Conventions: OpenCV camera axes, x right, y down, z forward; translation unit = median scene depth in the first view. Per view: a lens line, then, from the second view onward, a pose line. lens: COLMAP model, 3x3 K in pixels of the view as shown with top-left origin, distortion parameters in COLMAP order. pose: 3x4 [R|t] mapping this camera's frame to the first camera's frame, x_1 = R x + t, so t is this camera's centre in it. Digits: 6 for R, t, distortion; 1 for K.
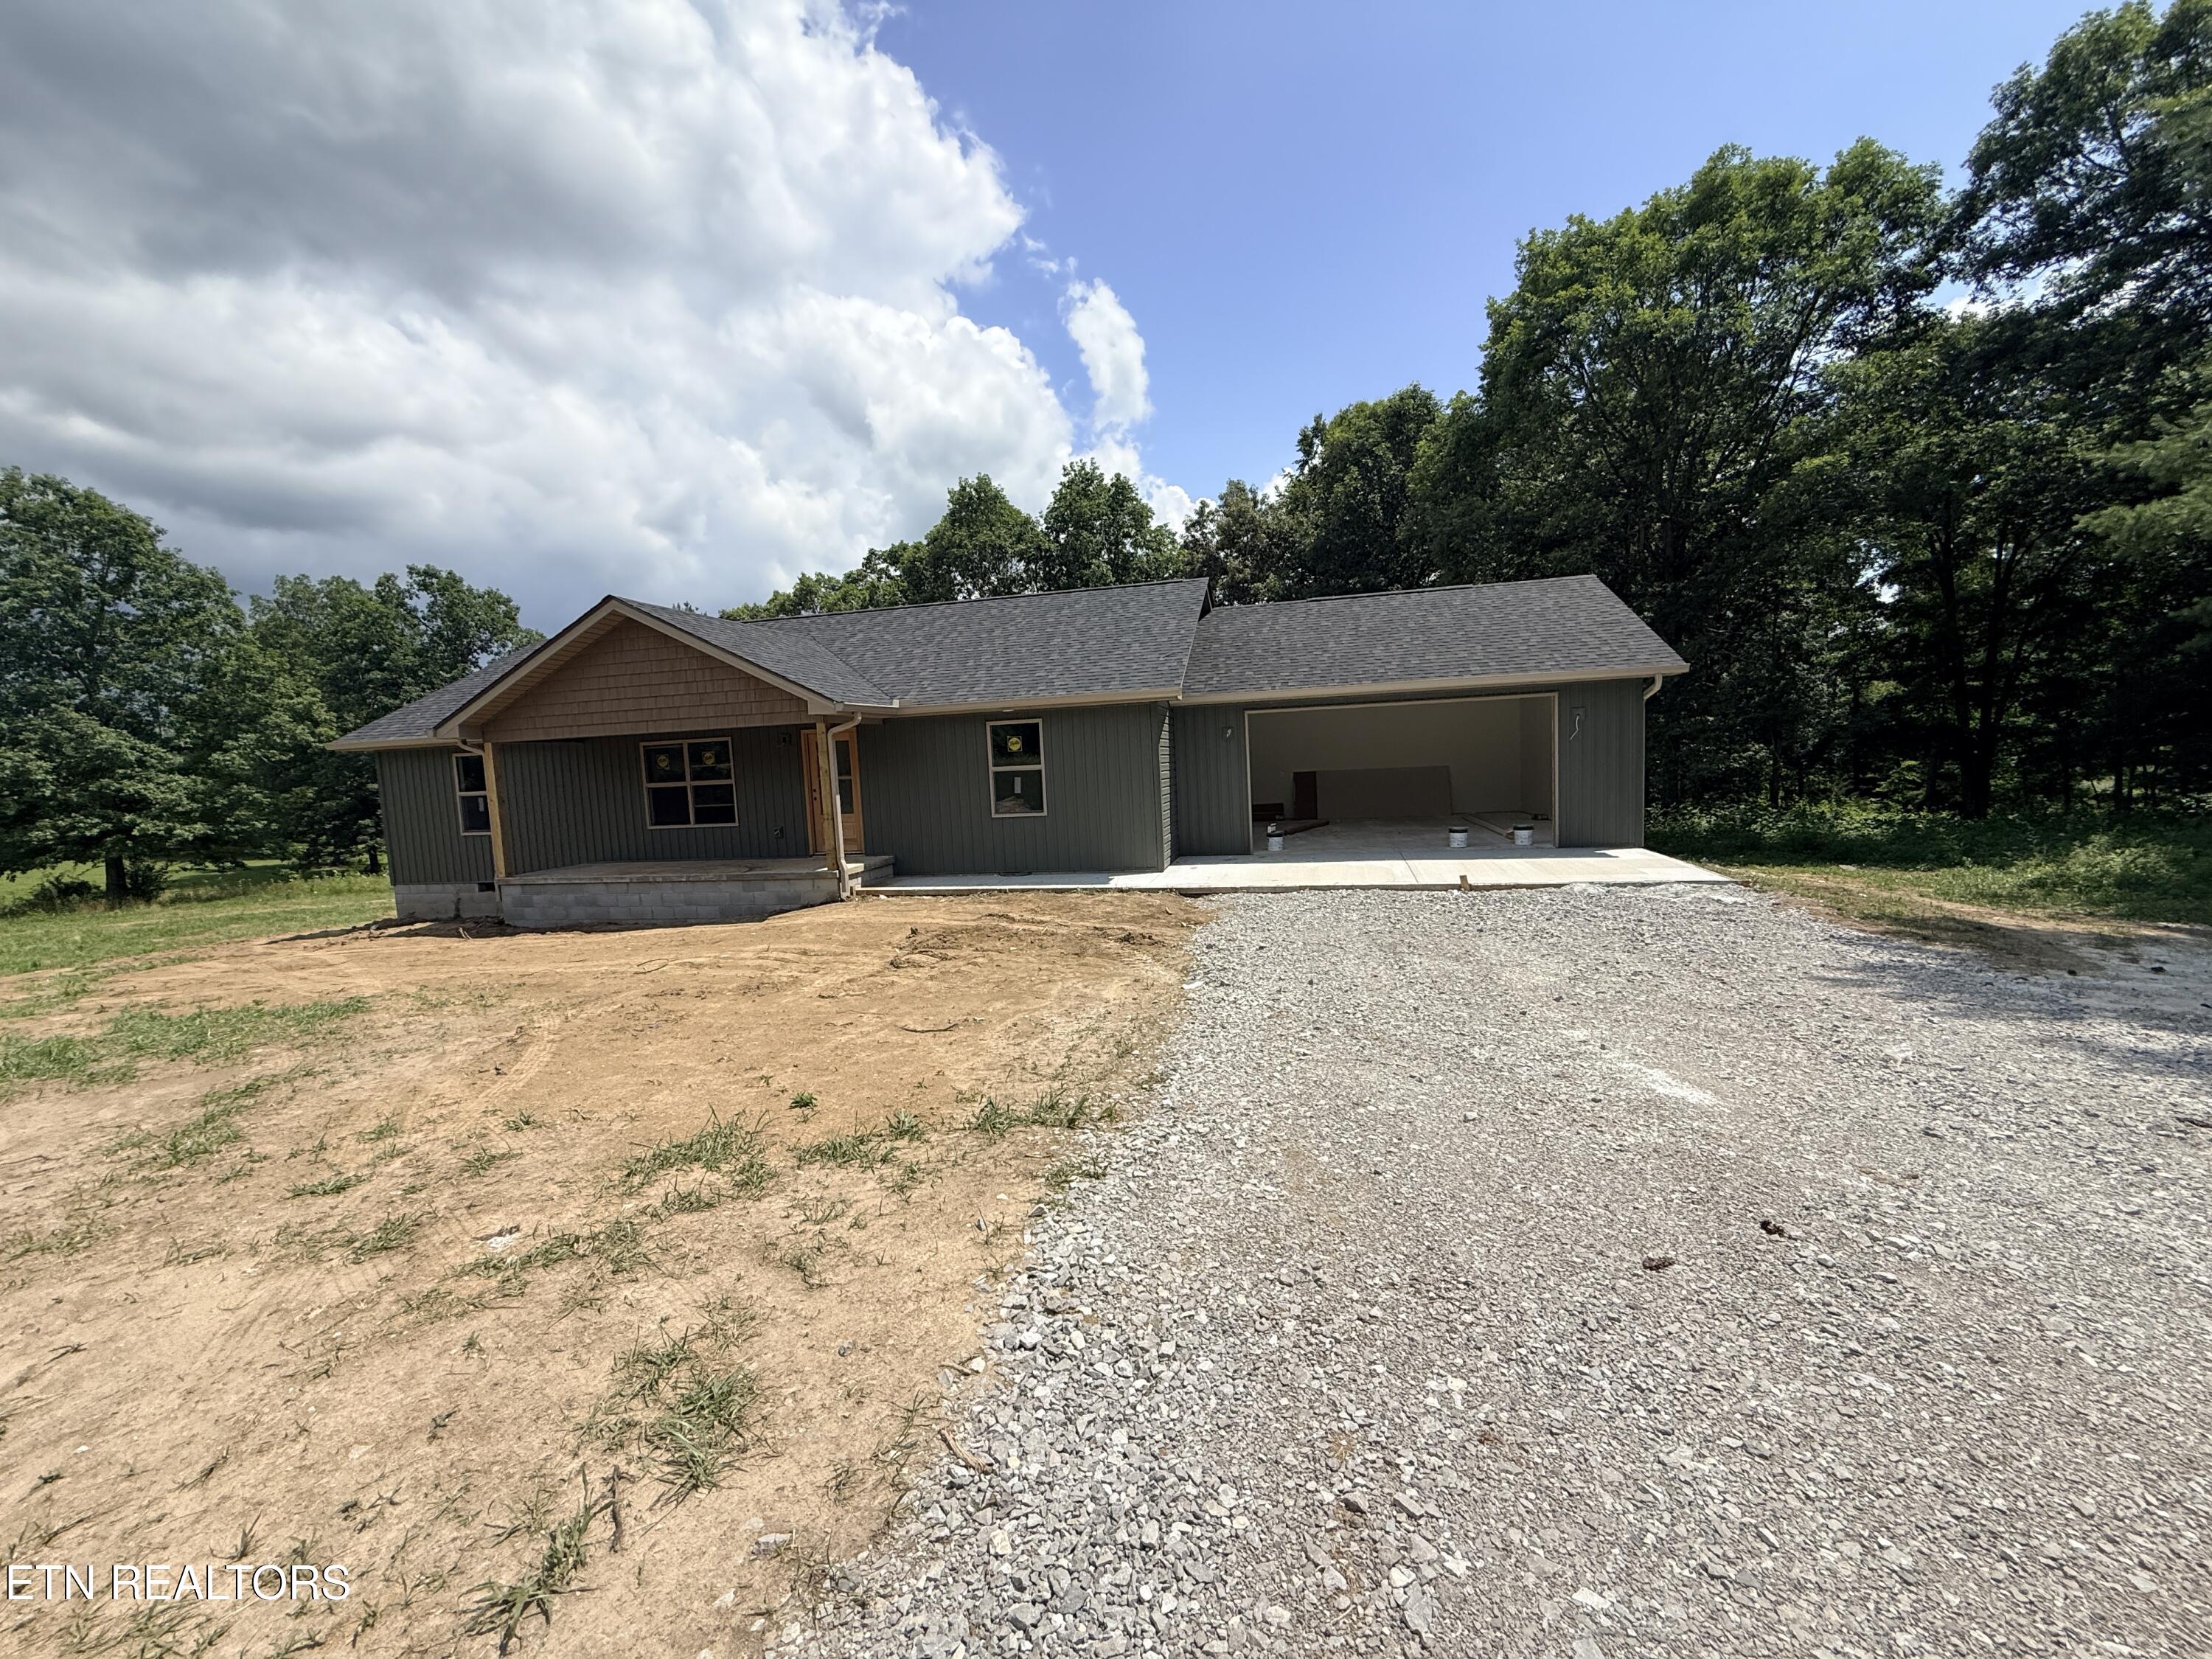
lens RADIAL K [[893.6, 0, 1087.0], [0, 893.6, 835.2], [0, 0, 1]] dist [-0.000543, 0.012071]
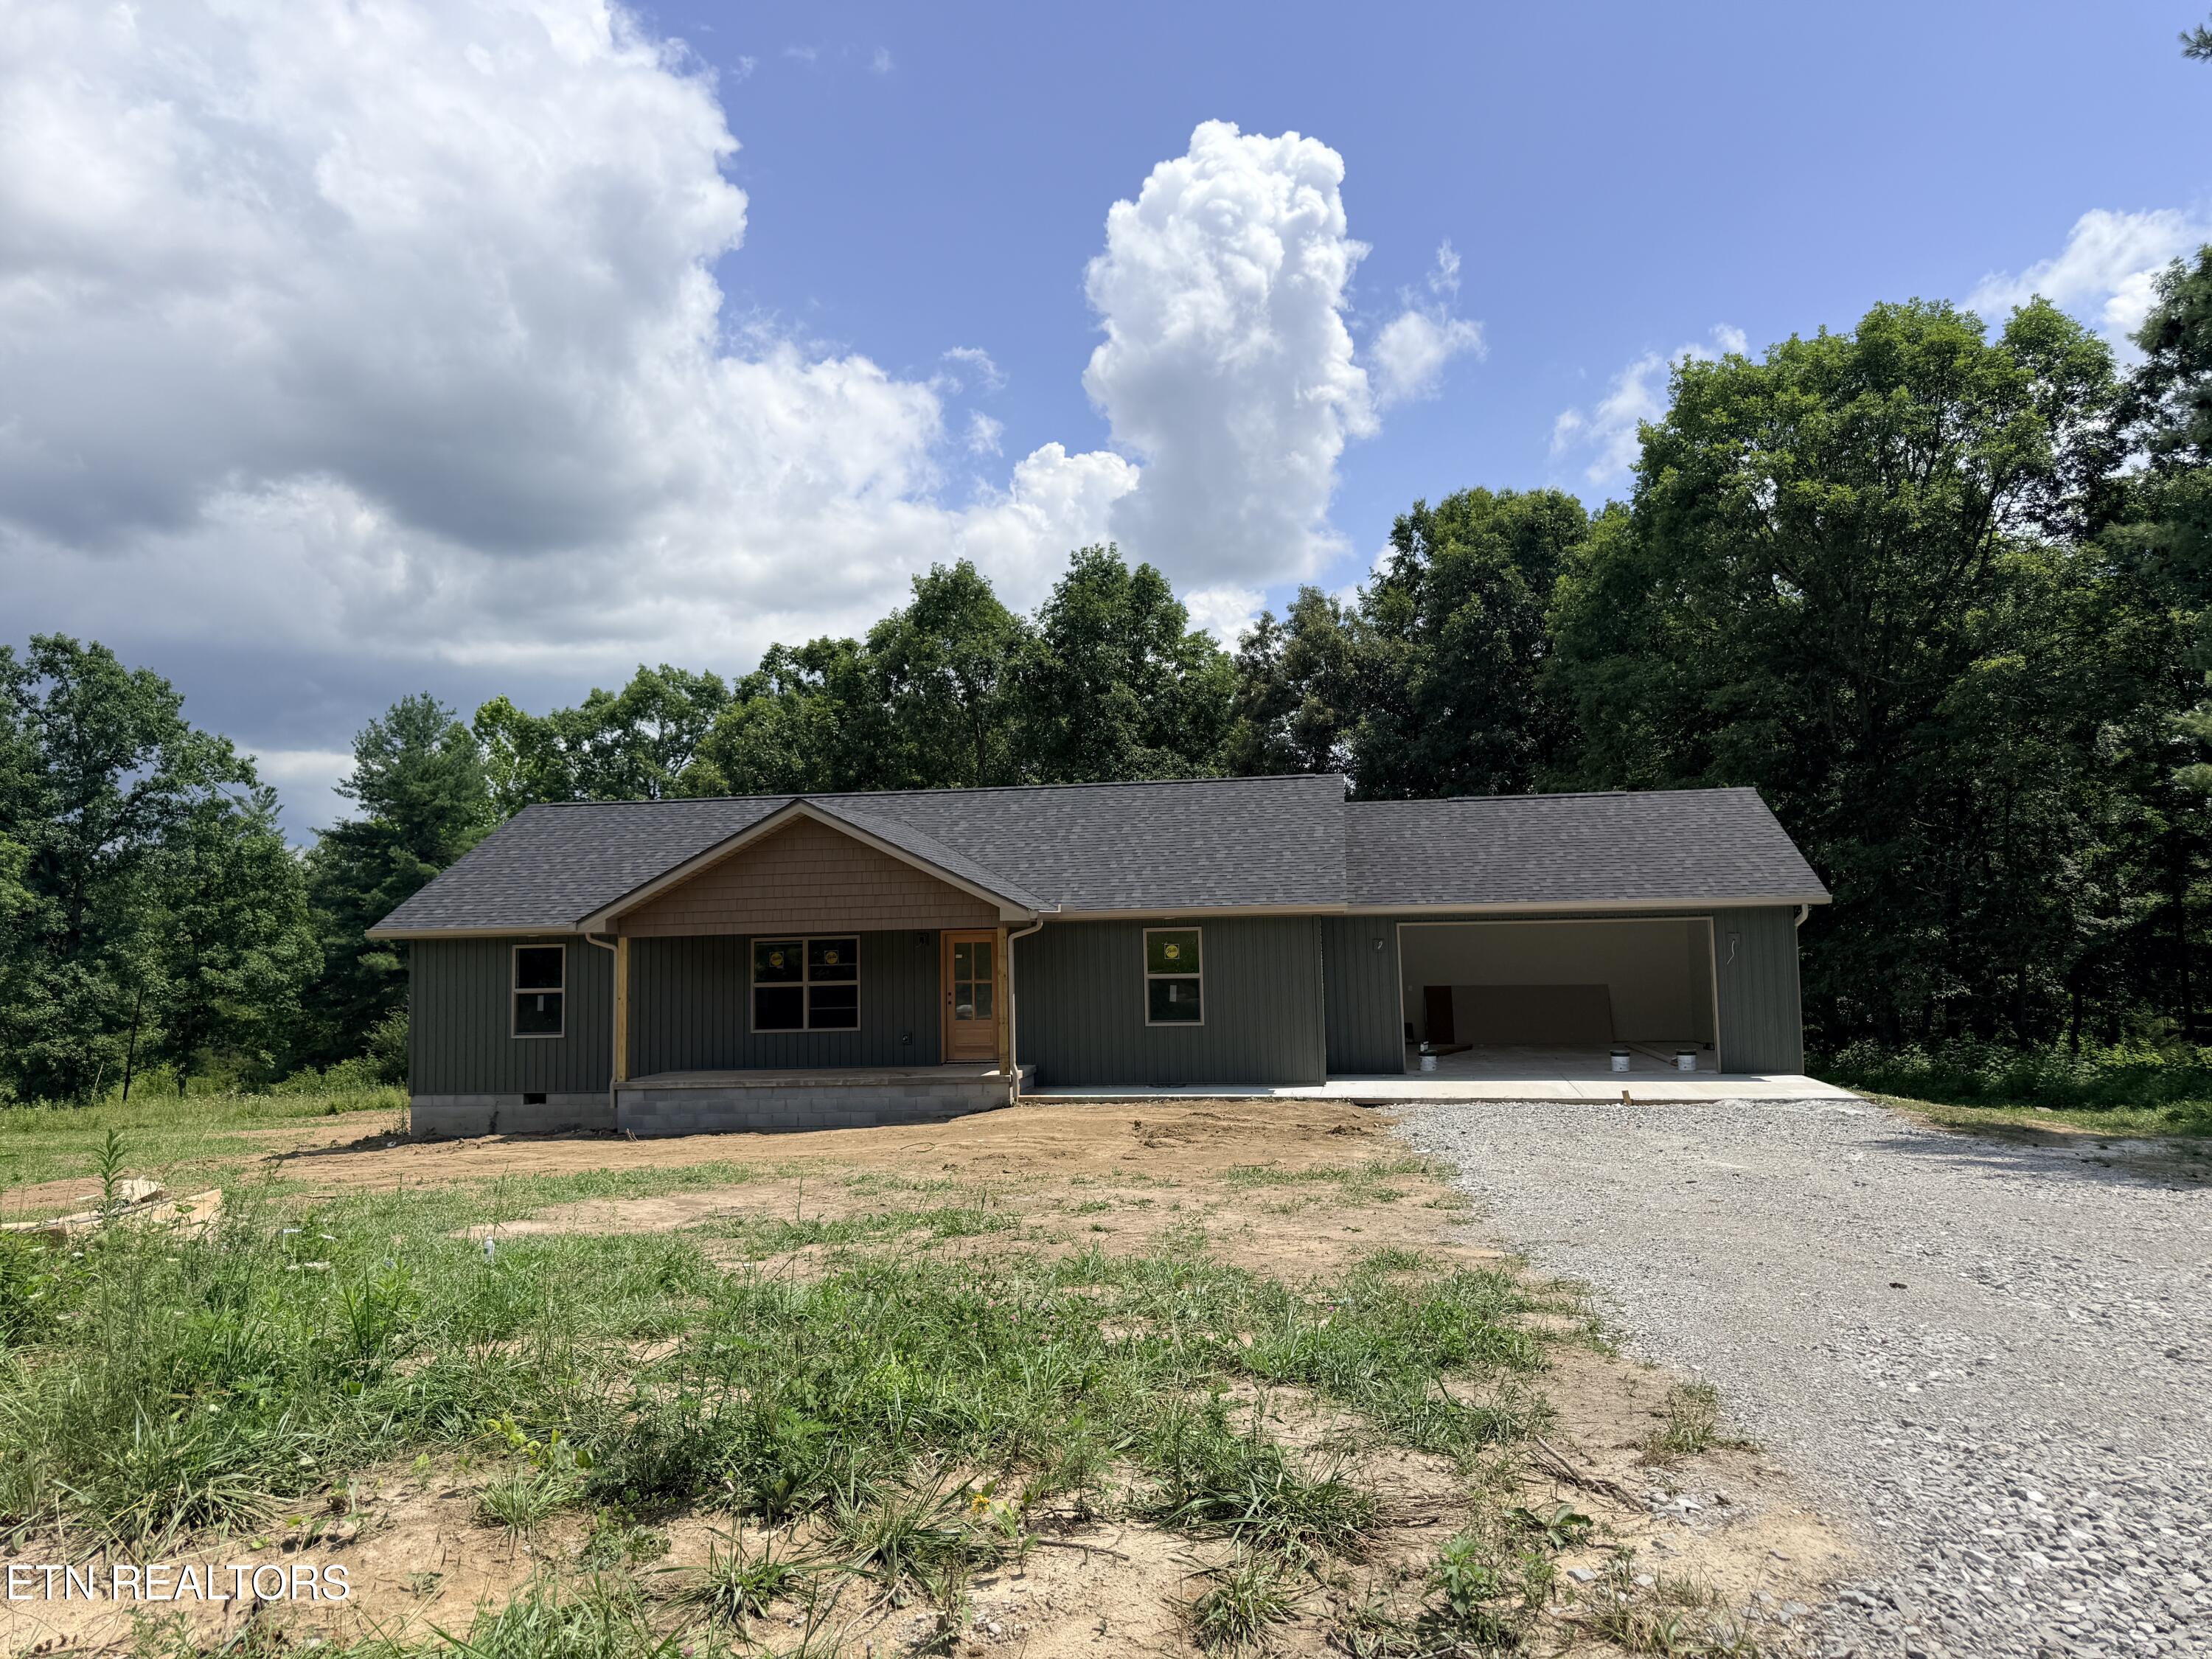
lens RADIAL K [[1539.6, 0, 1106.0], [0, 1539.6, 829.5], [0, 0, 1]] dist [0.103410, -0.081337]
pose [[0.997099, 0.031890, 0.069109, -0.231265], [-0.020107, 0.986099, -0.164938, 0.039352], [-0.073408, 0.163070, 0.983880, -0.577012]]
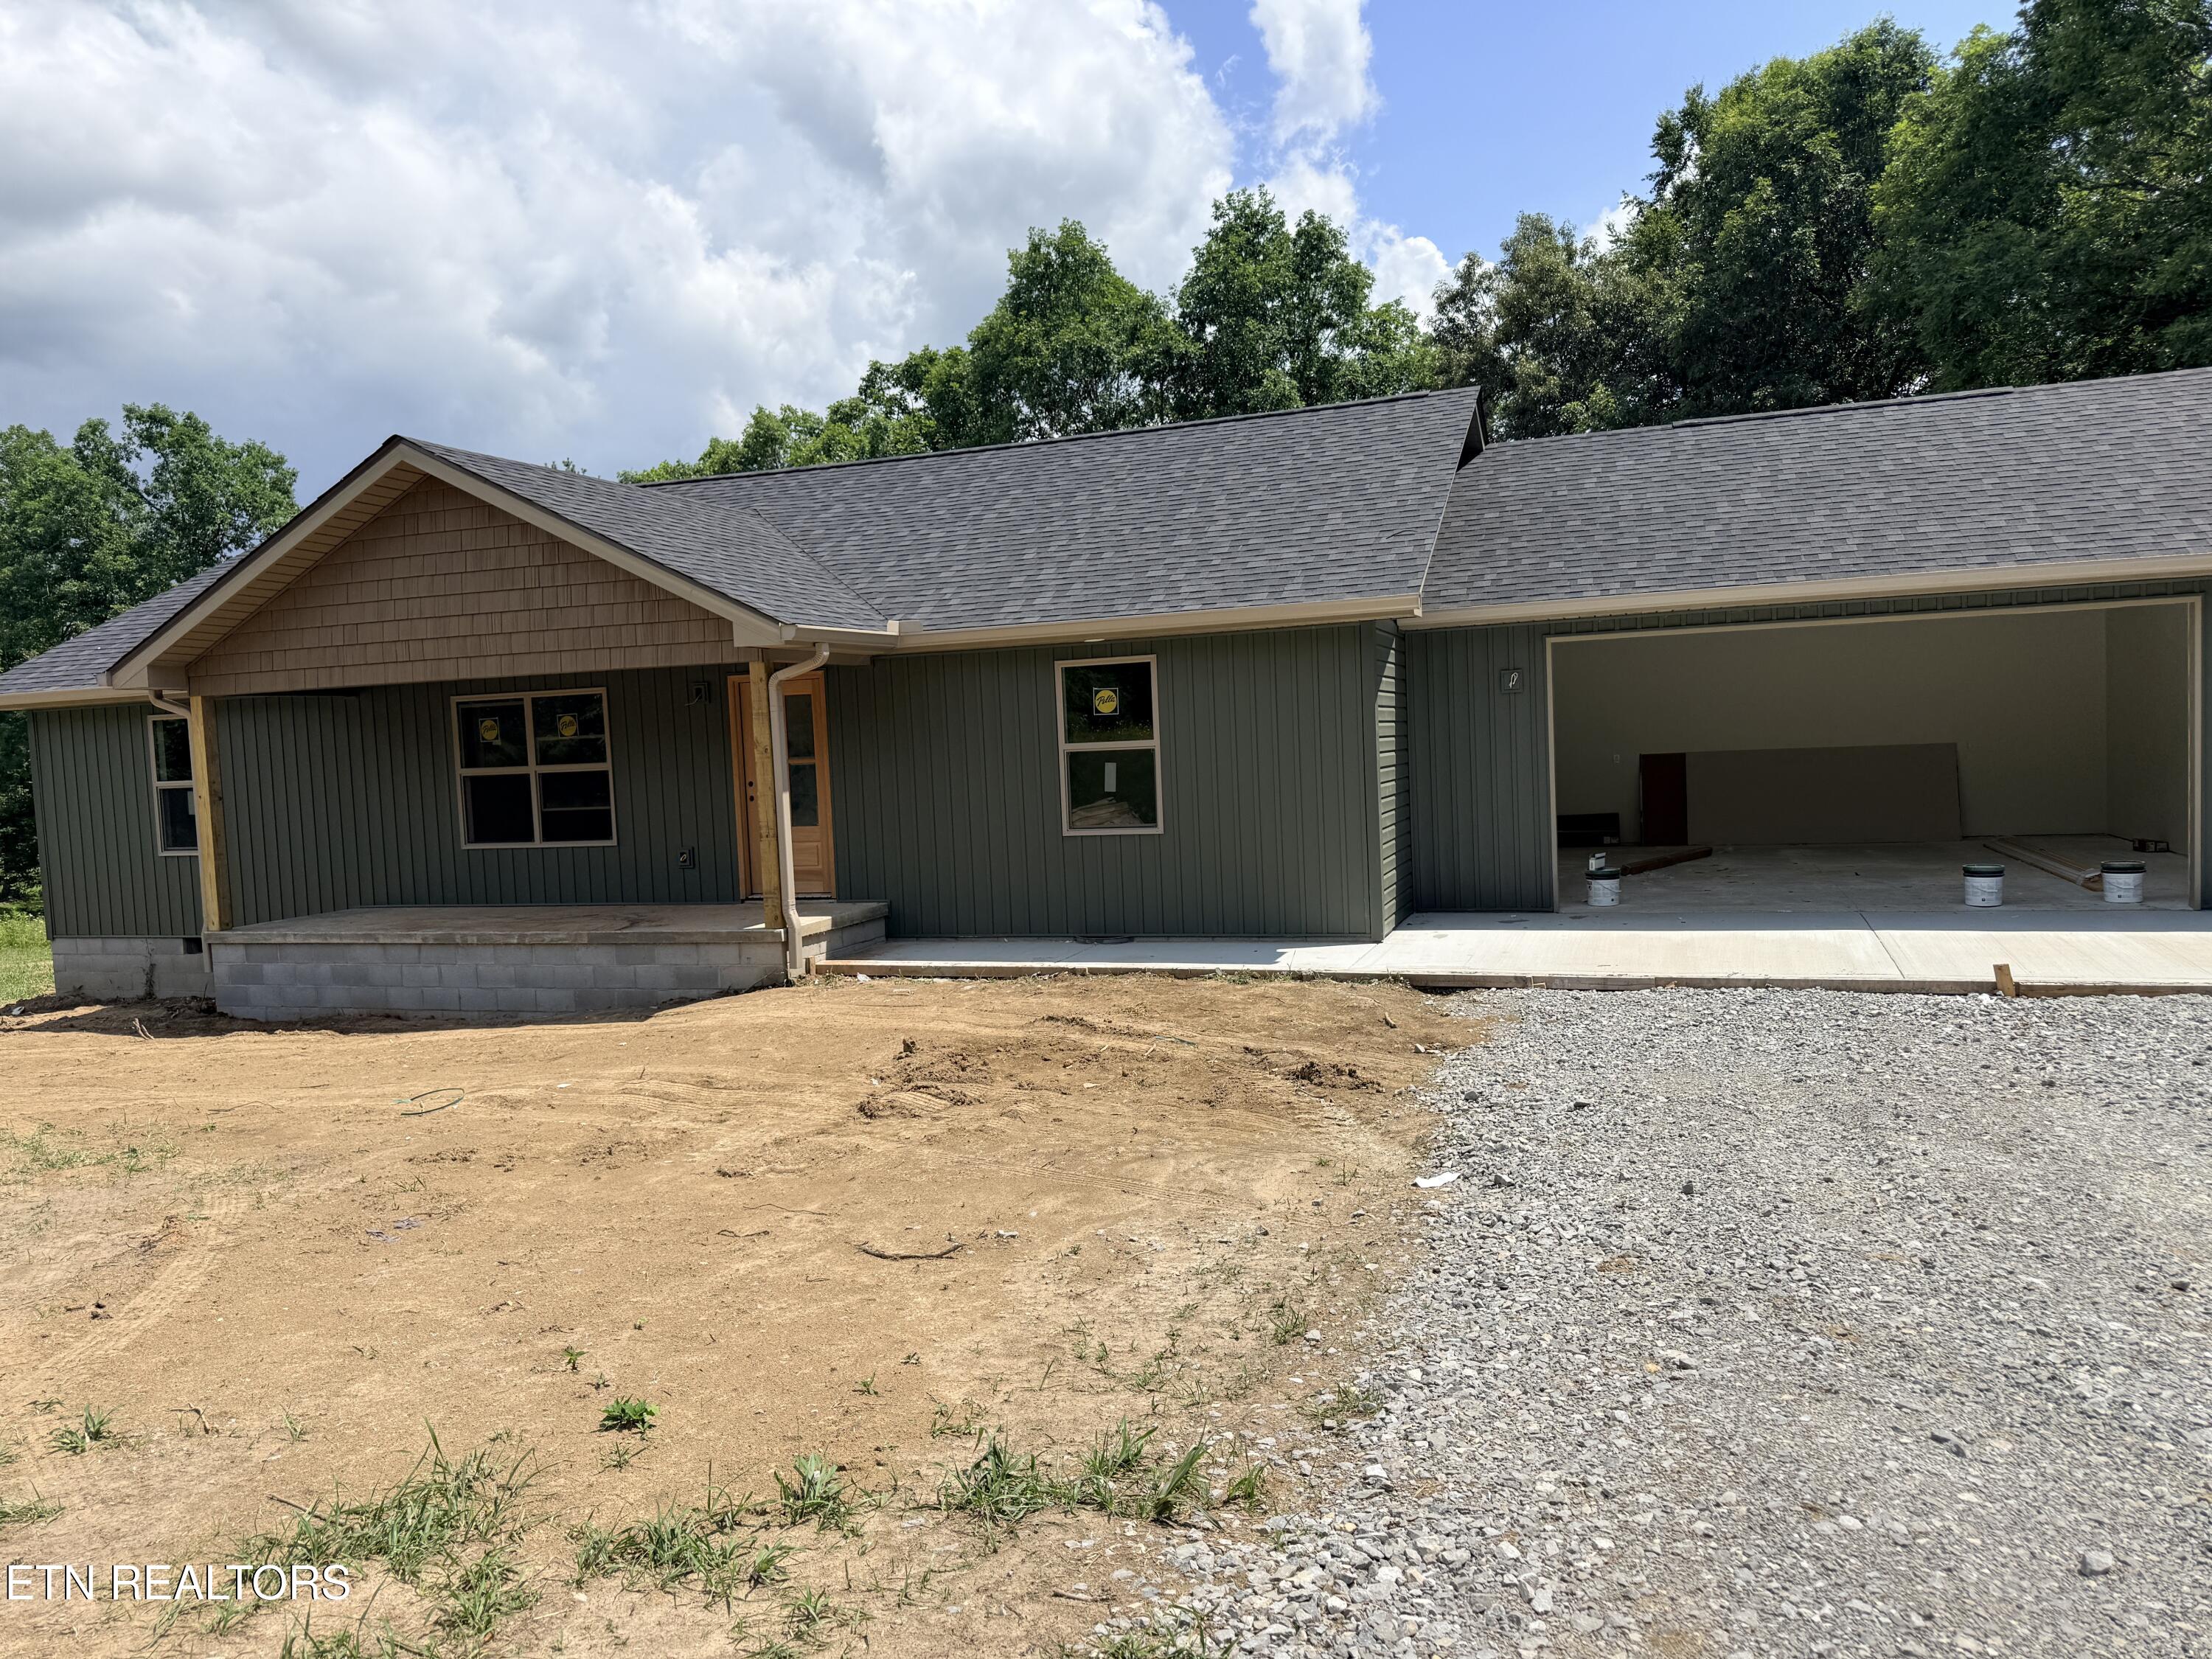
lens RADIAL K [[1571.4, 0, 1063.6], [0, 1571.4, 843.4], [0, 0, 1]] dist [0.069247, -0.080782]
pose [[0.992971, 0.011867, -0.117759, 0.005822], [-0.013412, 0.999834, -0.012336, -0.002893], [0.117593, 0.013829, 0.992966, 0.042496]]
